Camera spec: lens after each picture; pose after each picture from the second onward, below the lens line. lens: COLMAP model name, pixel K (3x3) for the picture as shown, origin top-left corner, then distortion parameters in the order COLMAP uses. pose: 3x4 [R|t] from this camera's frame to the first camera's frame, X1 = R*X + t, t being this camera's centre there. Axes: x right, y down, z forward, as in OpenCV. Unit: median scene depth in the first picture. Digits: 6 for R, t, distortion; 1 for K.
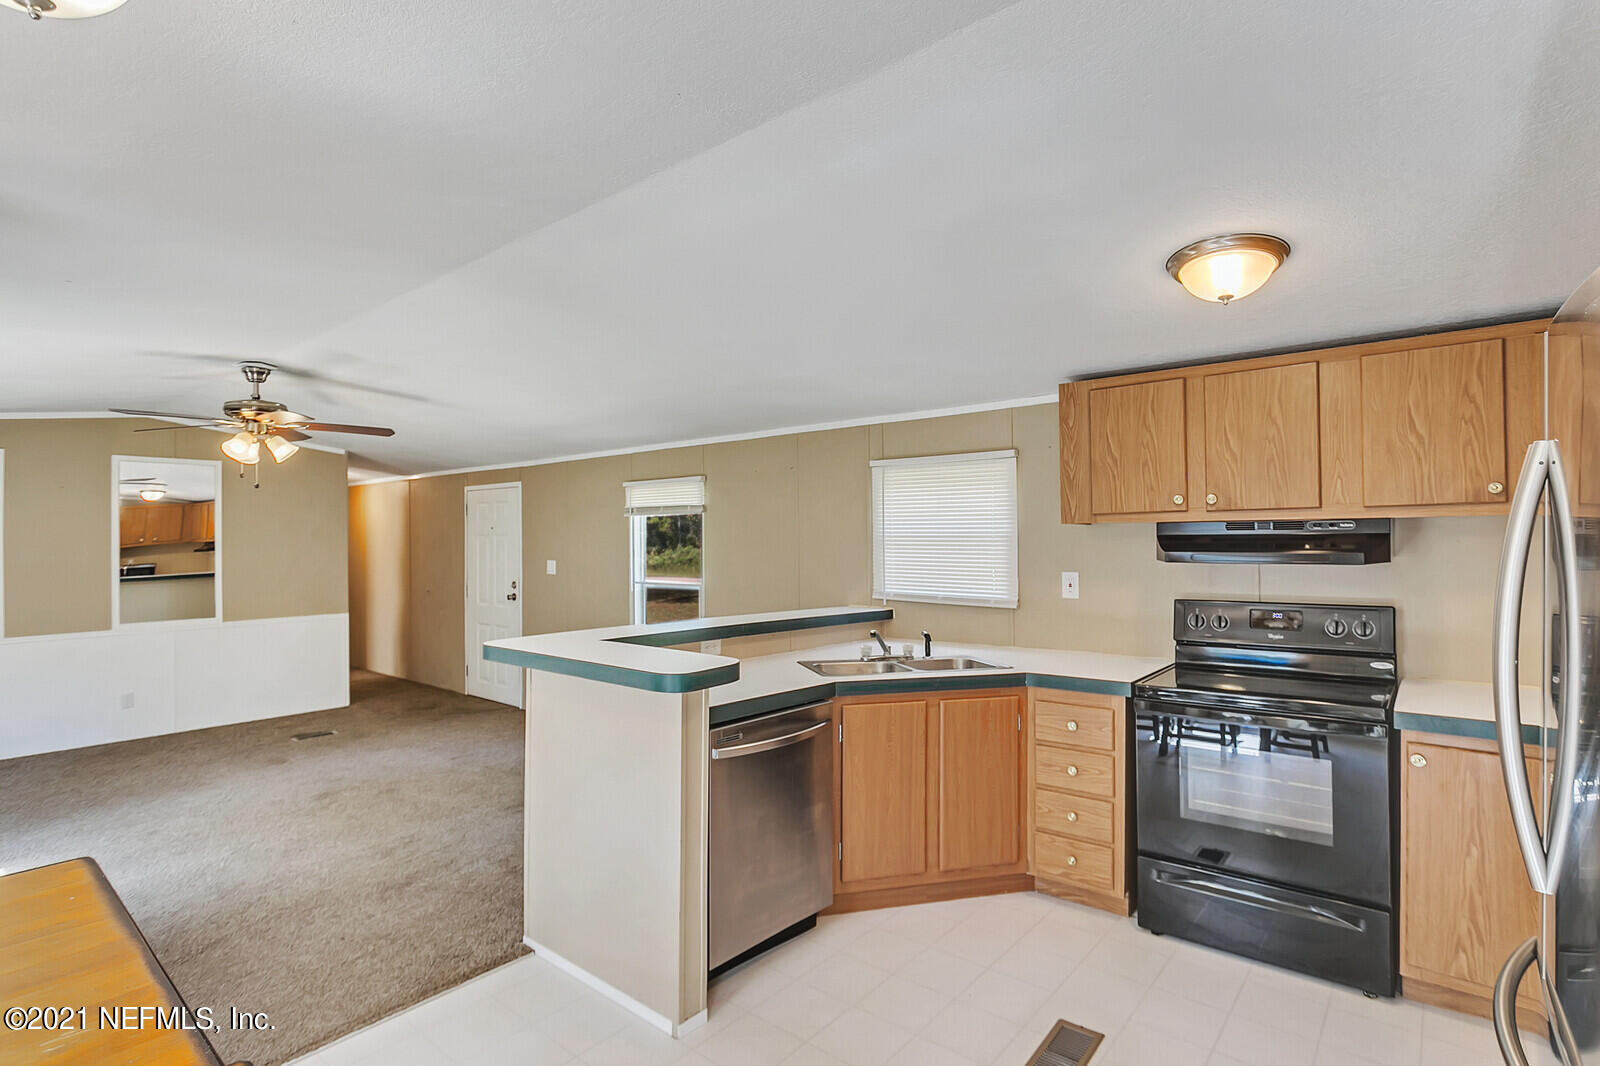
lens RADIAL K [[781.2, 0, 800.0], [0, 781.2, 533.0], [0, 0, 1]] dist [0.011235, -0.000959]
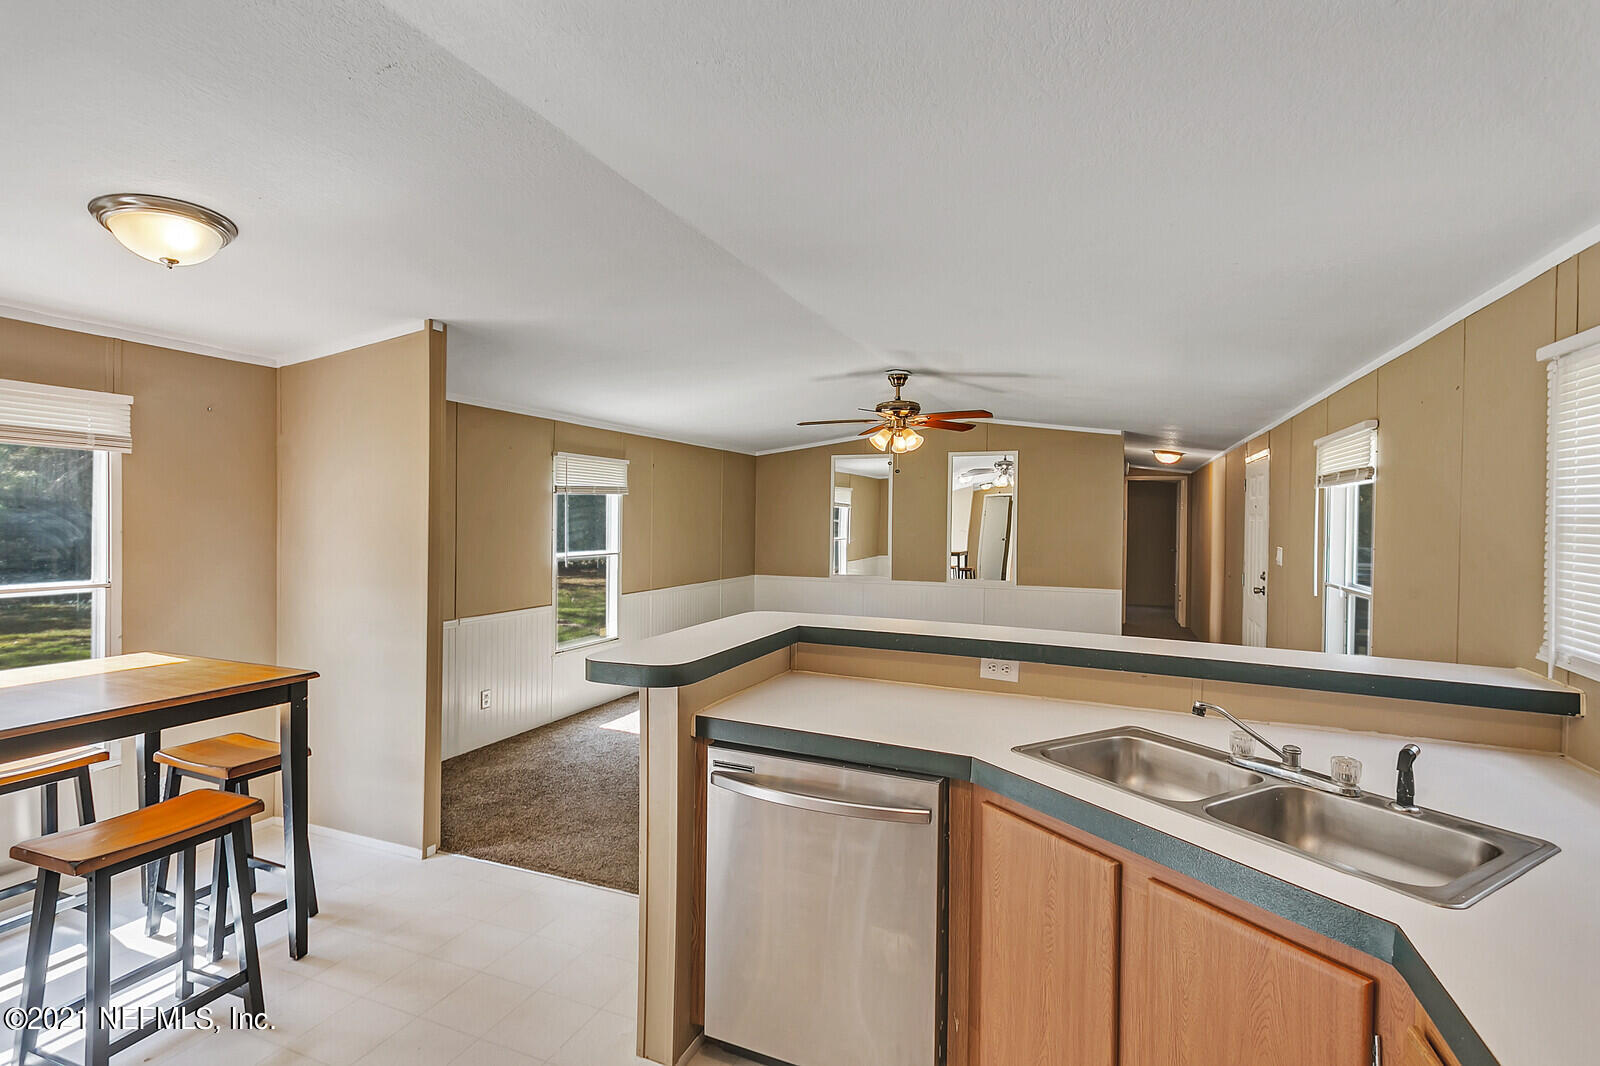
lens RADIAL K [[754.2, 0, 800.0], [0, 754.2, 533.0], [0, 0, 1]] dist [0.000187, -0.000412]
pose [[0.314294, 0.031267, -0.948811, 0.373657], [-0.006292, 0.999504, 0.030854, 0.000695], [0.949305, -0.003728, 0.314335, 0.475733]]
